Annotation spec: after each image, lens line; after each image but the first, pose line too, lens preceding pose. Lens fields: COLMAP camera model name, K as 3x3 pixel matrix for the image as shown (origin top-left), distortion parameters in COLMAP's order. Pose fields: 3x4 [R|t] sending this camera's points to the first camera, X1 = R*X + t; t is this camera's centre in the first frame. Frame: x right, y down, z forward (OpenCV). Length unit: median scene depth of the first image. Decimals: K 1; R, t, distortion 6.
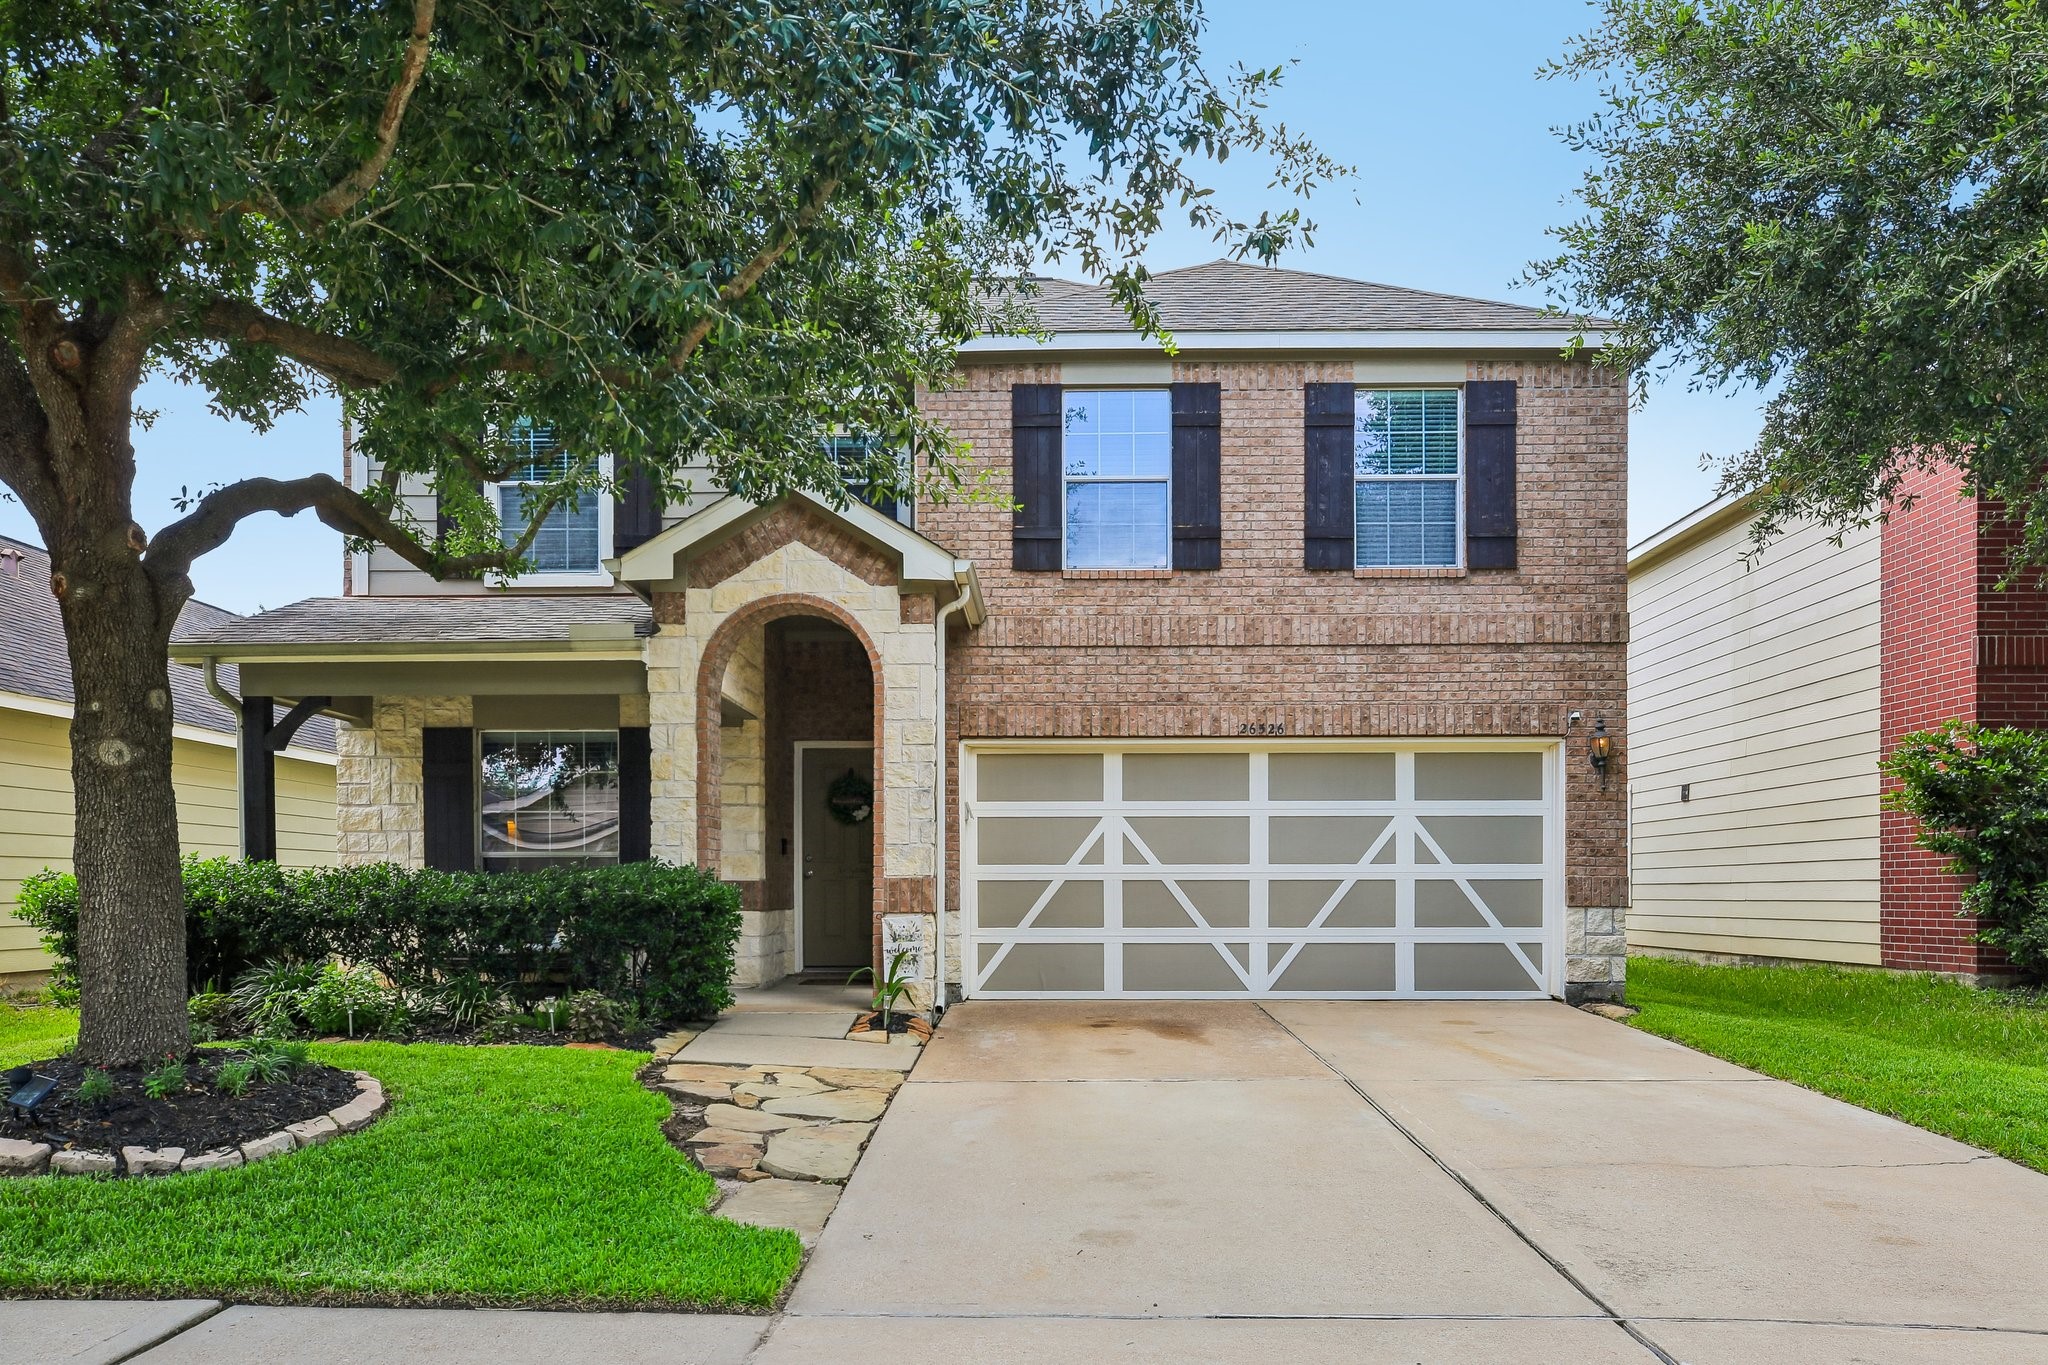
lens RADIAL K [[1585.3, 0, 1051.8], [0, 1585.3, 868.1], [0, 0, 1]] dist [-0.003716, 0.001651]
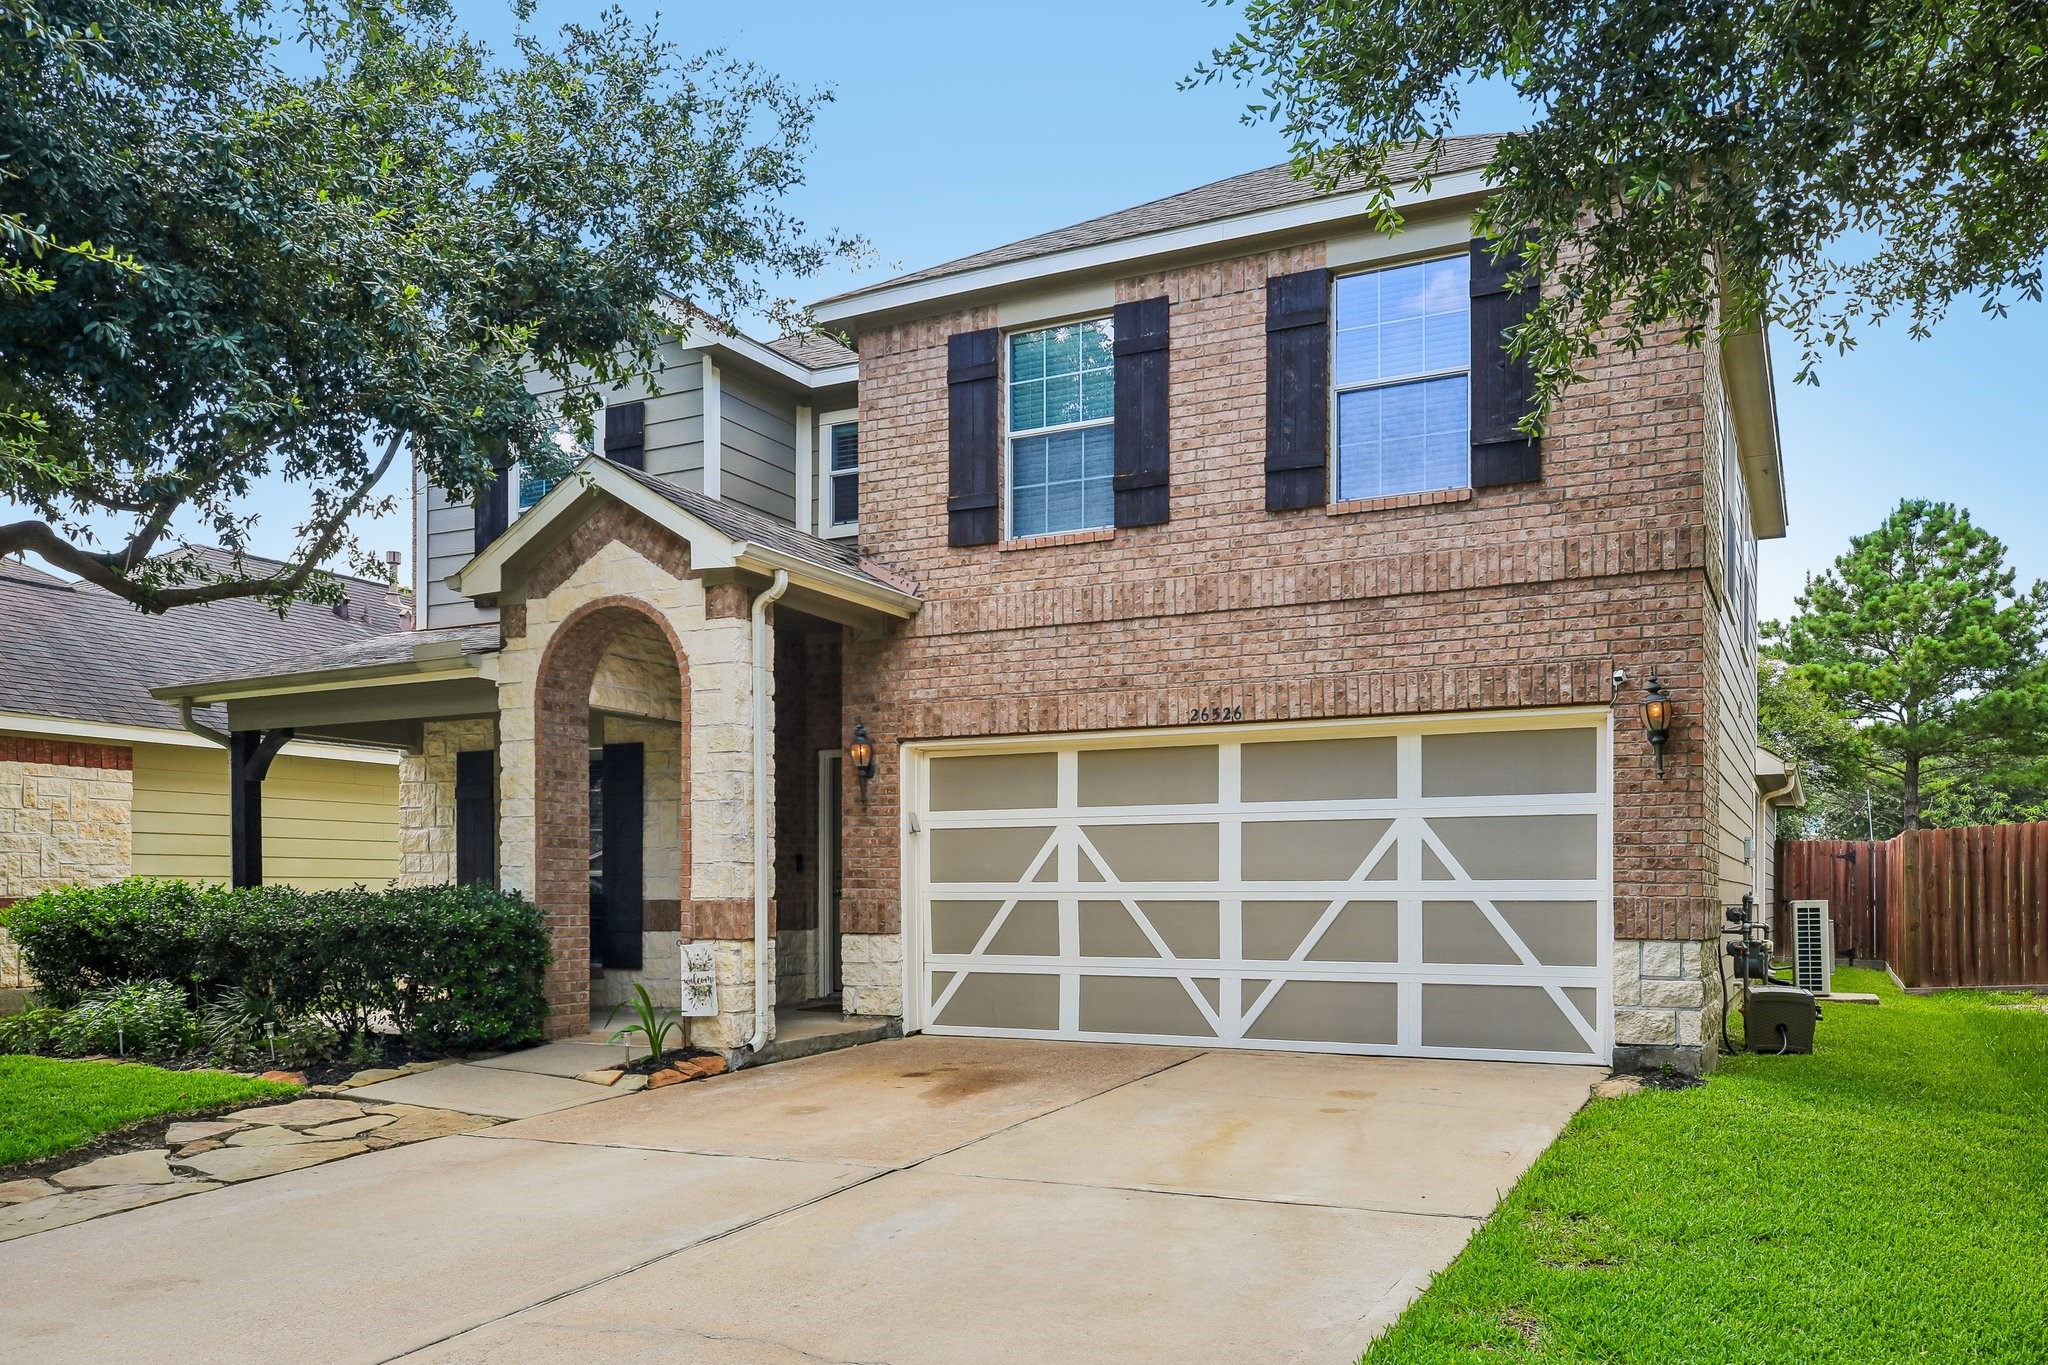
lens RADIAL K [[1585.3, 0, 1051.8], [0, 1585.3, 868.1], [0, 0, 1]] dist [-0.003716, 0.001651]
pose [[0.898996, -0.006451, -0.437910, 0.410412], [0.005714, 0.999979, -0.003000, -0.007325], [0.437920, 0.000195, 0.899014, 0.235170]]
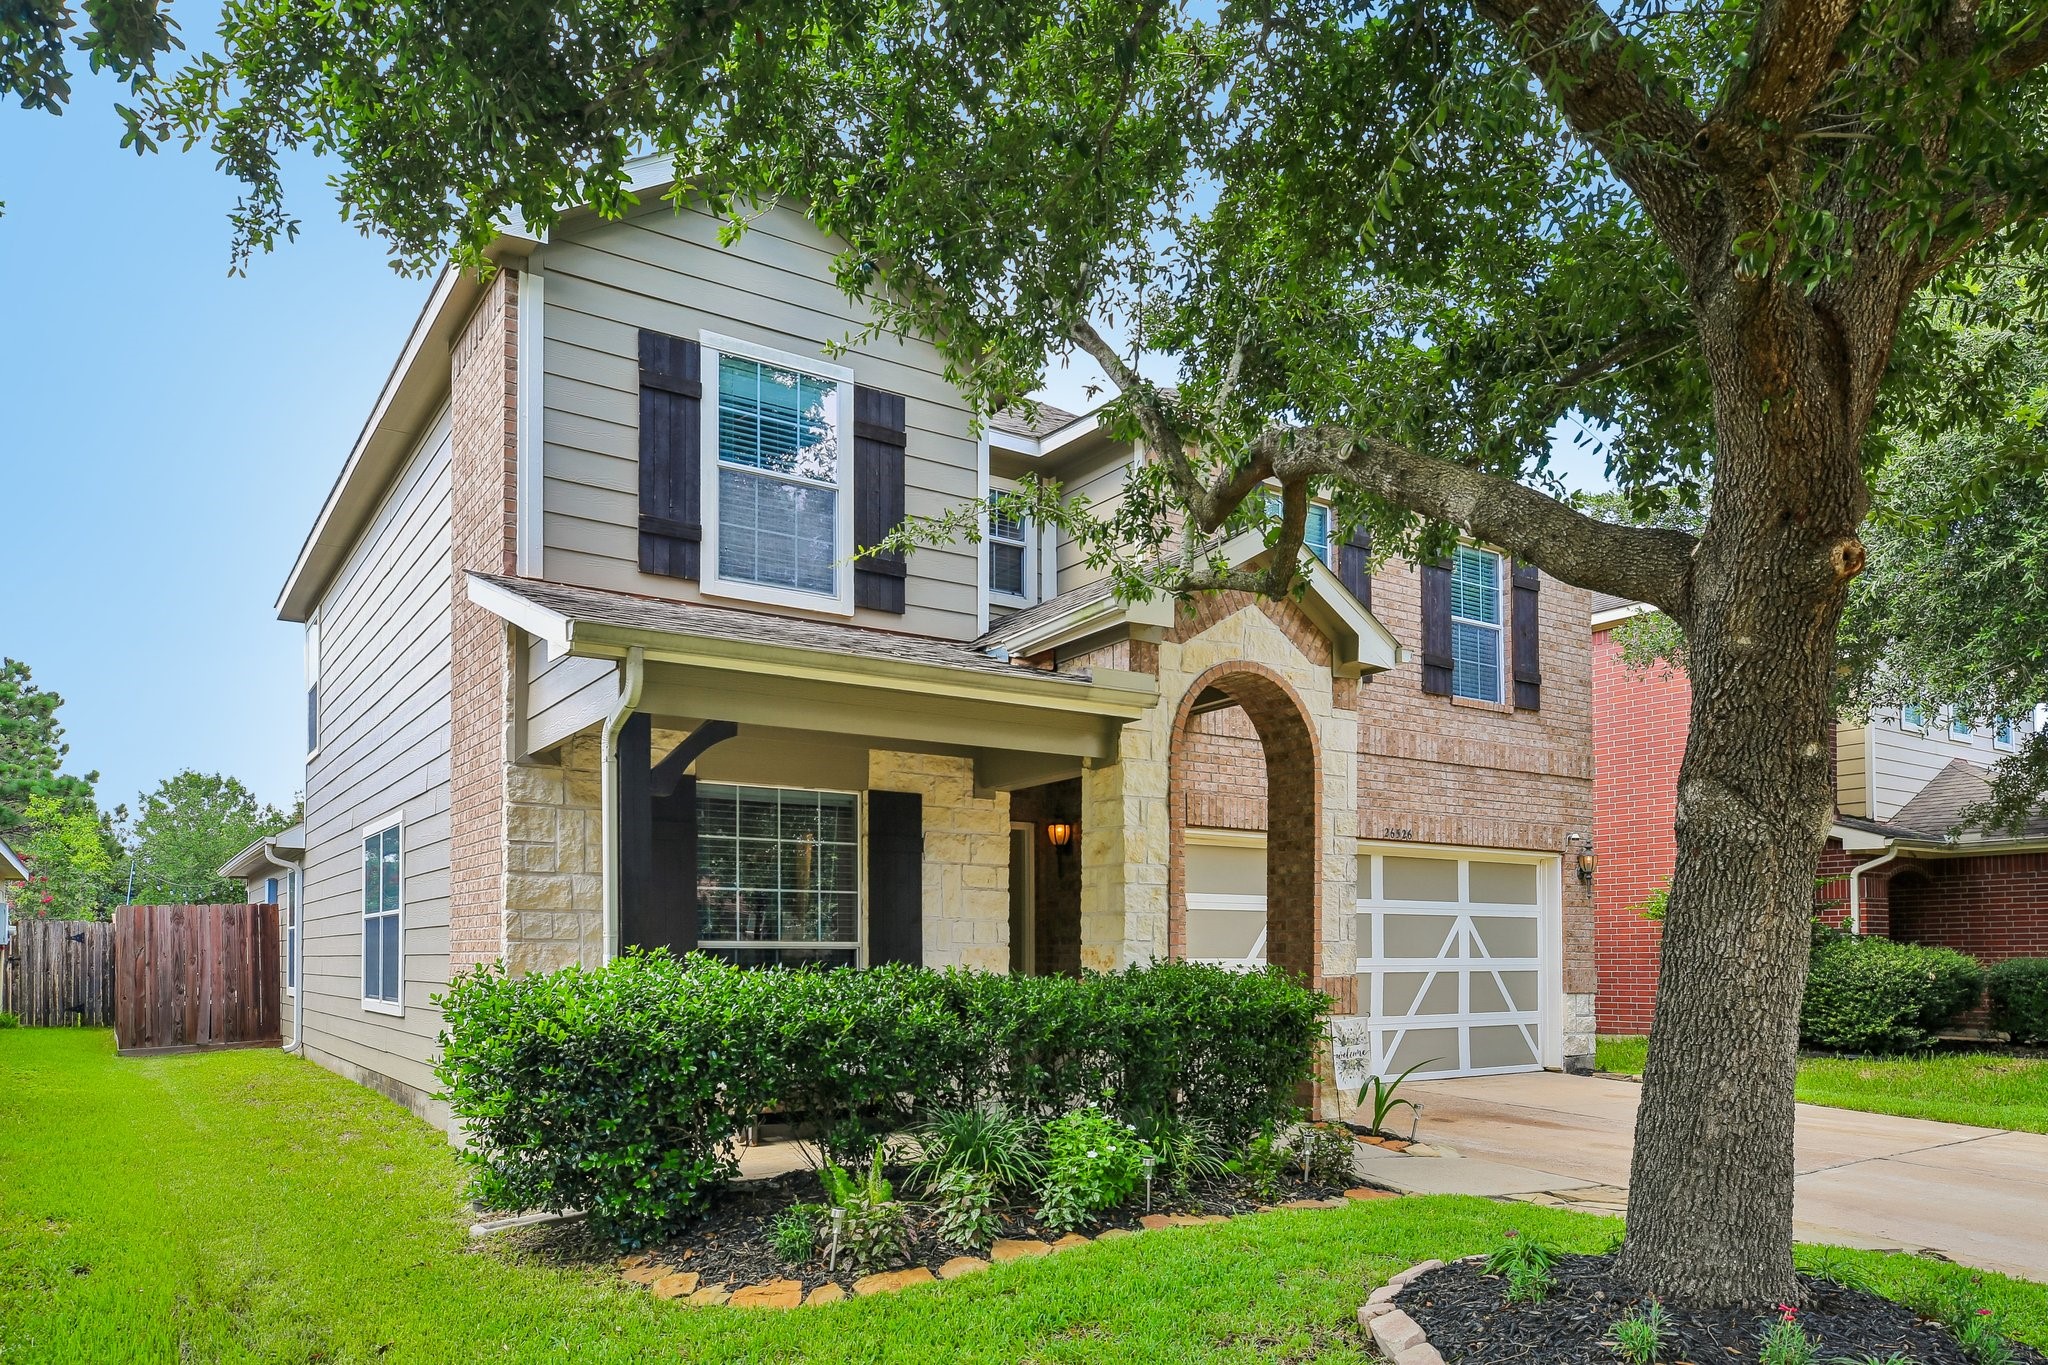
lens RADIAL K [[1359.3, 0, 1030.5], [0, 1359.3, 909.8], [0, 0, 1]] dist [-0.006492, -0.000950]
pose [[0.821157, 0.021195, 0.570309, -0.603792], [-0.009329, 0.999675, -0.023719, -0.011140], [-0.570626, 0.014156, 0.821088, 0.378656]]
